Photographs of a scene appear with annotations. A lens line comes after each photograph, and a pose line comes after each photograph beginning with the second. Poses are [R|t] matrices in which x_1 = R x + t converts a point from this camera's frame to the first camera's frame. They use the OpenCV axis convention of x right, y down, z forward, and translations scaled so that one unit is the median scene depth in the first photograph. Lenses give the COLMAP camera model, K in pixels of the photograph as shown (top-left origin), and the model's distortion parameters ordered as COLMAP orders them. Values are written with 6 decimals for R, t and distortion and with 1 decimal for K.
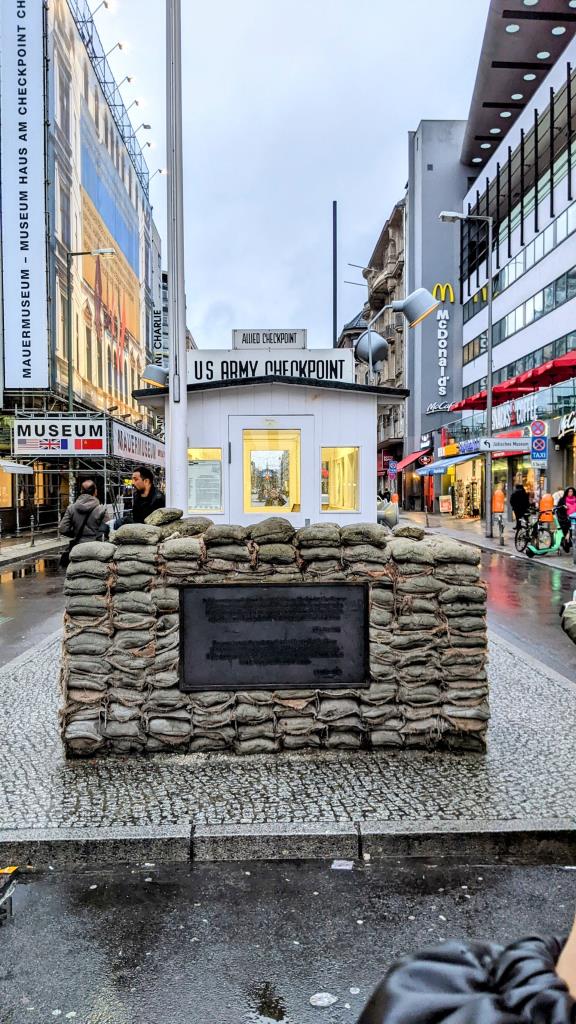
lens RADIAL K [[868.9, 0, 288.0], [0, 868.9, 512.0], [0, 0, 1]] dist [0.000491, -0.000079]
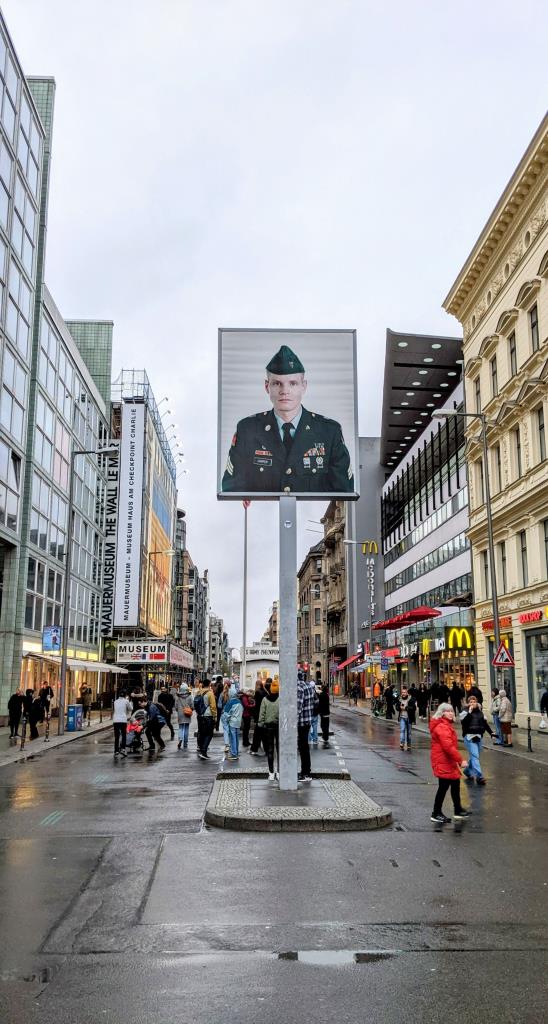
lens RADIAL K [[893.3, 0, 274.0], [0, 893.3, 512.0], [0, 0, 1]] dist [0.201999, -0.000079]
pose [[0.999891, 0.011245, 0.009528, -0.002980], [-0.009025, 0.978226, -0.207345, 0.011268], [-0.011652, 0.207237, 0.978221, -0.662699]]
